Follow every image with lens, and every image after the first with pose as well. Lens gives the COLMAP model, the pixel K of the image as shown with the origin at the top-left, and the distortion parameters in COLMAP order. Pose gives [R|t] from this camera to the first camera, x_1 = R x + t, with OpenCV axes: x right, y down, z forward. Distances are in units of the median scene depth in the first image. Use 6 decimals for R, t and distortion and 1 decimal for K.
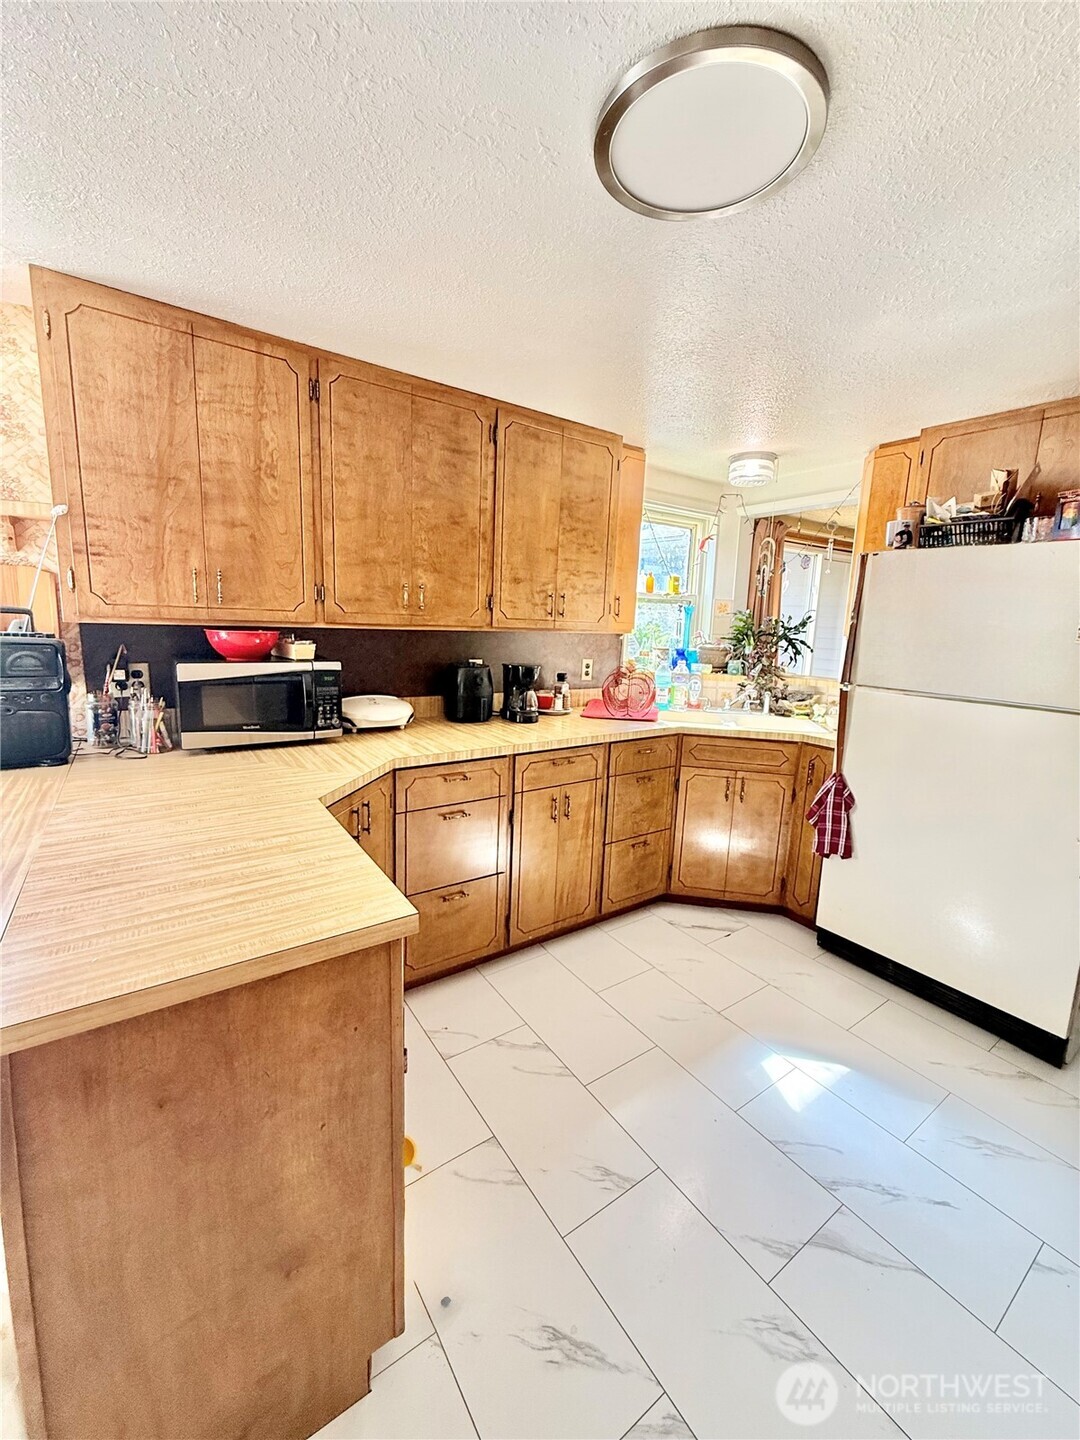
lens RADIAL K [[572.0, 0, 539.9], [0, 572.0, 716.8], [0, 0, 1]] dist [-0.001005, 0.000411]
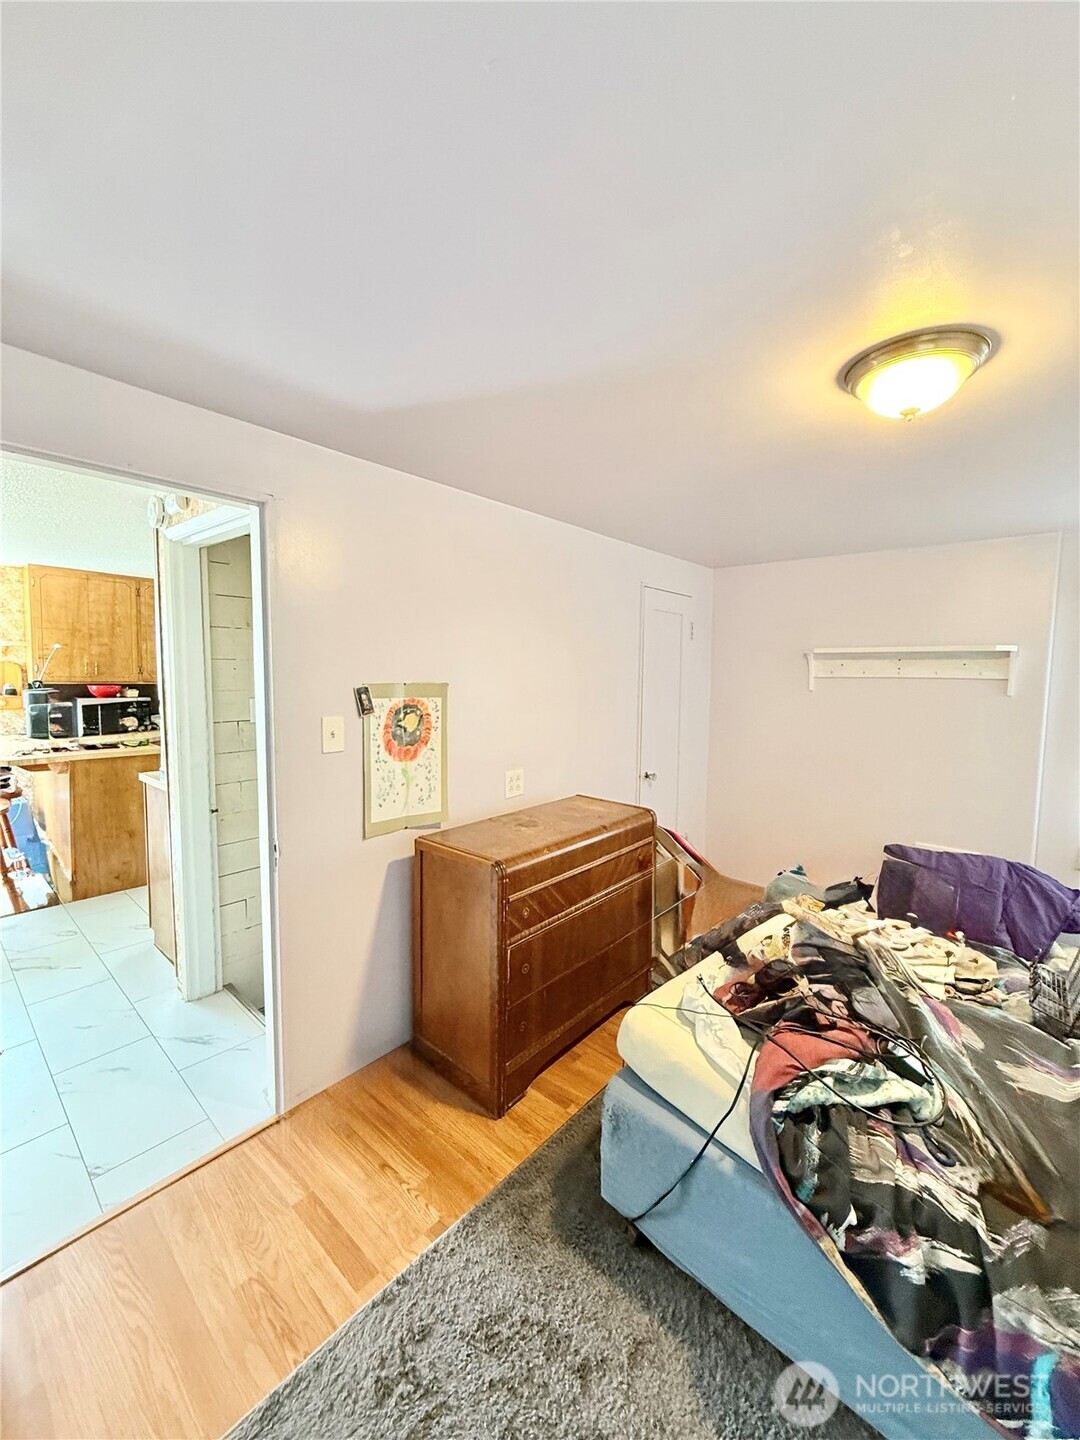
lens RADIAL K [[572.0, 0, 538.8], [0, 572.0, 714.8], [0, 0, 1]] dist [-0.001005, 0.000411]
pose [[0.971793, -0.035963, 0.233076, 0.760601], [0.057214, 0.994731, -0.085064, 0.308099], [-0.228789, 0.095999, 0.968731, -1.906070]]
